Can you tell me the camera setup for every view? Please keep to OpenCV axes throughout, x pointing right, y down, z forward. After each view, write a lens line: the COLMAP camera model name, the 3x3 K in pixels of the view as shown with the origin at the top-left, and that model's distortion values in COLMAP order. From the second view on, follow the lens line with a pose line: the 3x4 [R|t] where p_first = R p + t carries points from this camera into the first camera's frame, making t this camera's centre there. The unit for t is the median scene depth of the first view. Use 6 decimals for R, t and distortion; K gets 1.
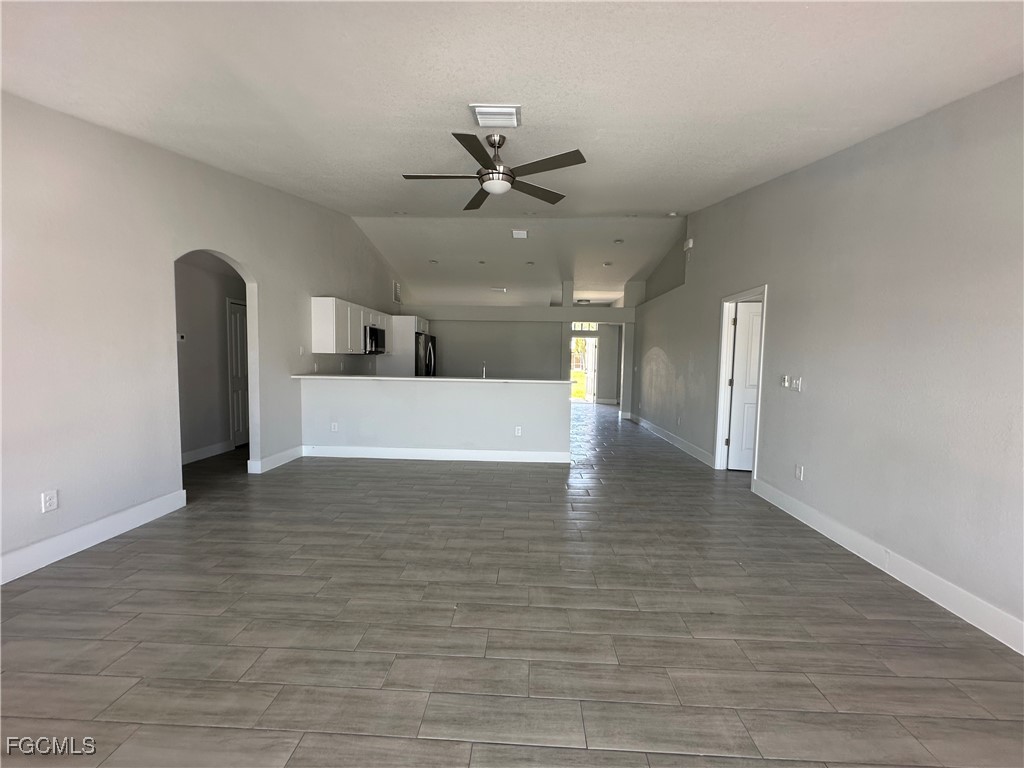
lens RADIAL K [[409.3, 0, 513.4], [0, 409.3, 384.9], [0, 0, 1]] dist [-0.001079, 0.000034]
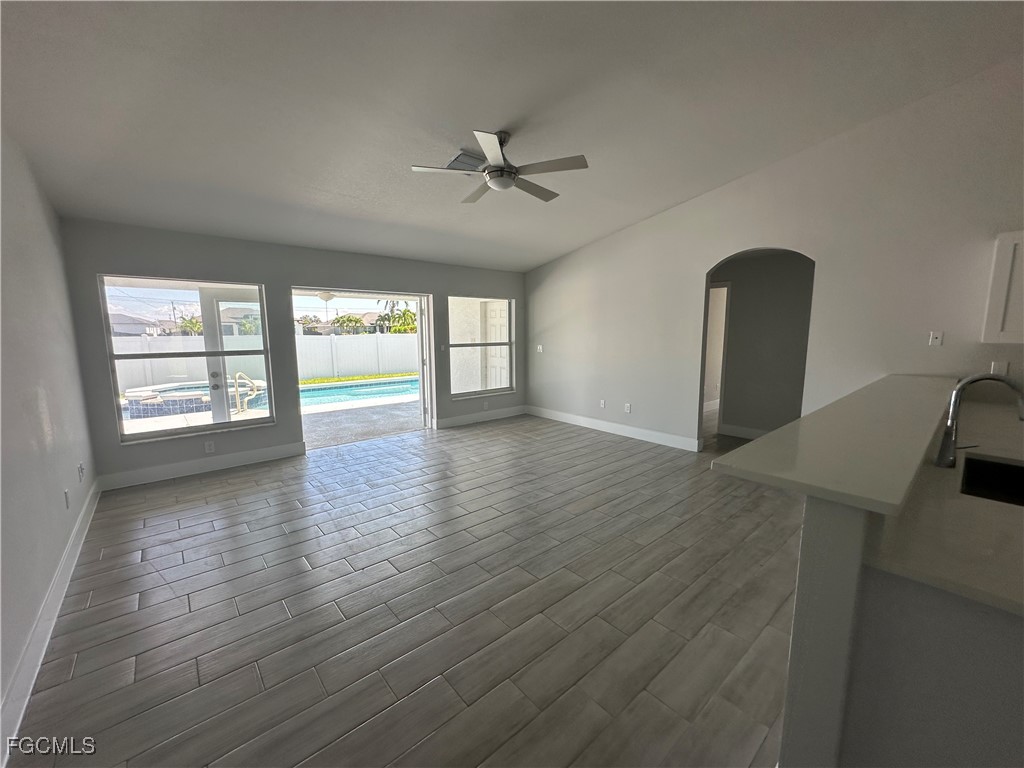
lens RADIAL K [[409.3, 0, 513.4], [0, 409.3, 384.9], [0, 0, 1]] dist [-0.001079, 0.000034]
pose [[-0.729934, 0.076216, -0.679255, 0.370344], [-0.054279, 0.984162, 0.168757, -0.081574], [0.681358, 0.160051, -0.714237, 0.994962]]
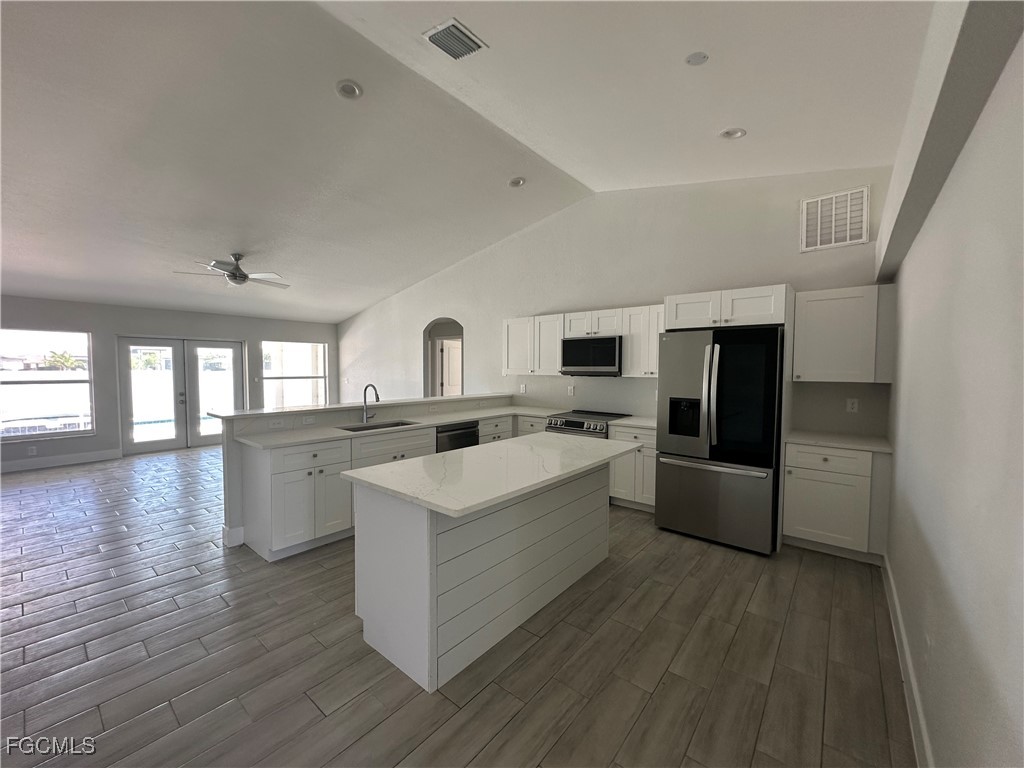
lens RADIAL K [[408.2, 0, 513.3], [0, 408.2, 385.2], [0, 0, 1]] dist [-0.000183, 0.000138]
pose [[-0.606773, 0.015486, -0.794724, 0.355040], [-0.065379, 0.995450, 0.069314, -0.124374], [0.792182, 0.094016, -0.603000, 1.665685]]
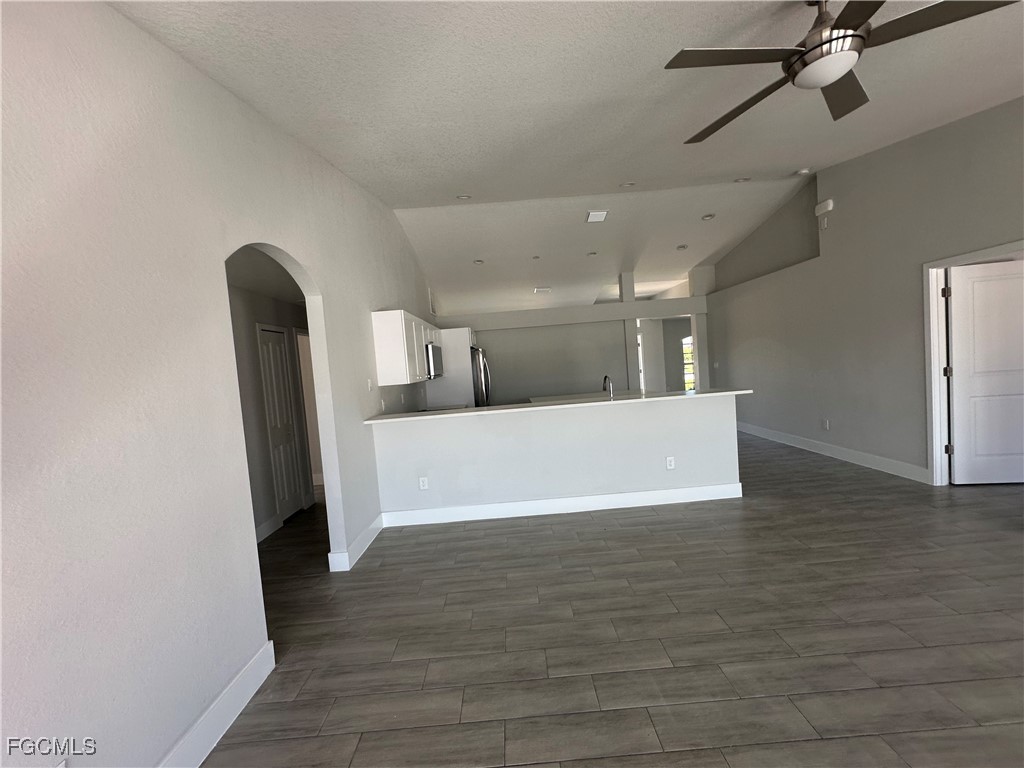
lens RADIAL K [[409.3, 0, 513.4], [0, 409.3, 384.9], [0, 0, 1]] dist [-0.001079, 0.000034]
pose [[0.994090, -0.098541, 0.045549, -0.287362], [0.099265, 0.994964, -0.013913, -0.046951], [-0.043948, 0.018352, 0.998865, 0.247309]]
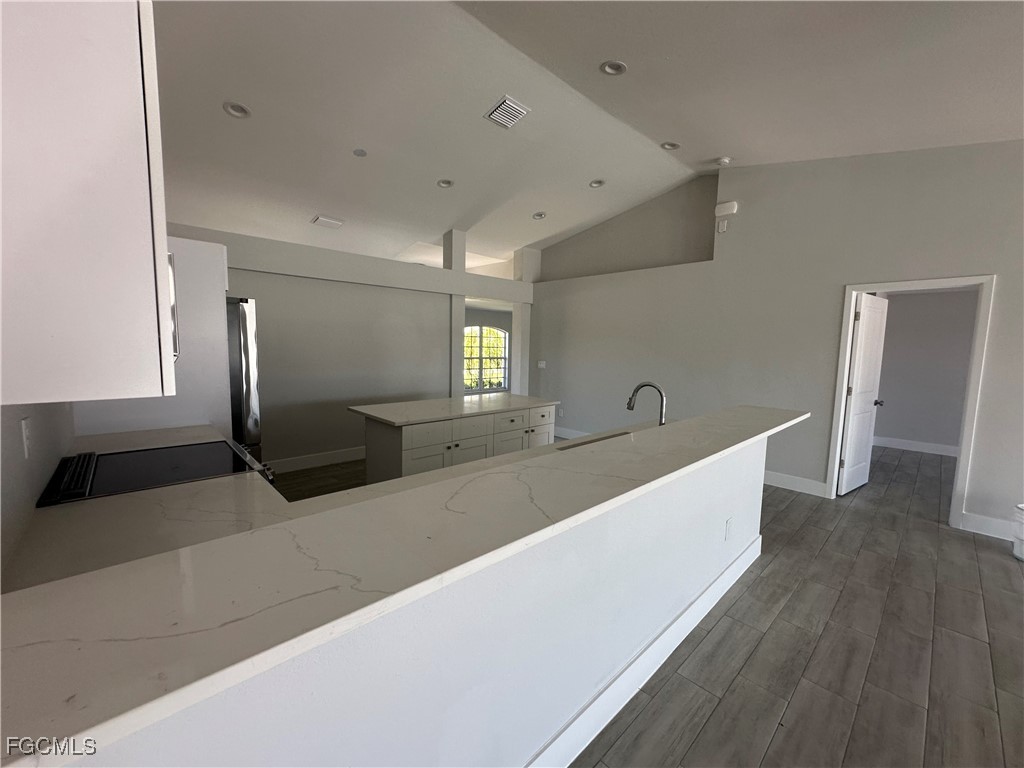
lens RADIAL K [[409.3, 0, 513.4], [0, 409.3, 384.9], [0, 0, 1]] dist [-0.001079, 0.000034]
pose [[0.702504, -0.075548, 0.707659, -0.465812], [0.040032, 0.996970, 0.066694, -0.090349], [-0.710553, -0.018524, 0.703399, 0.821339]]
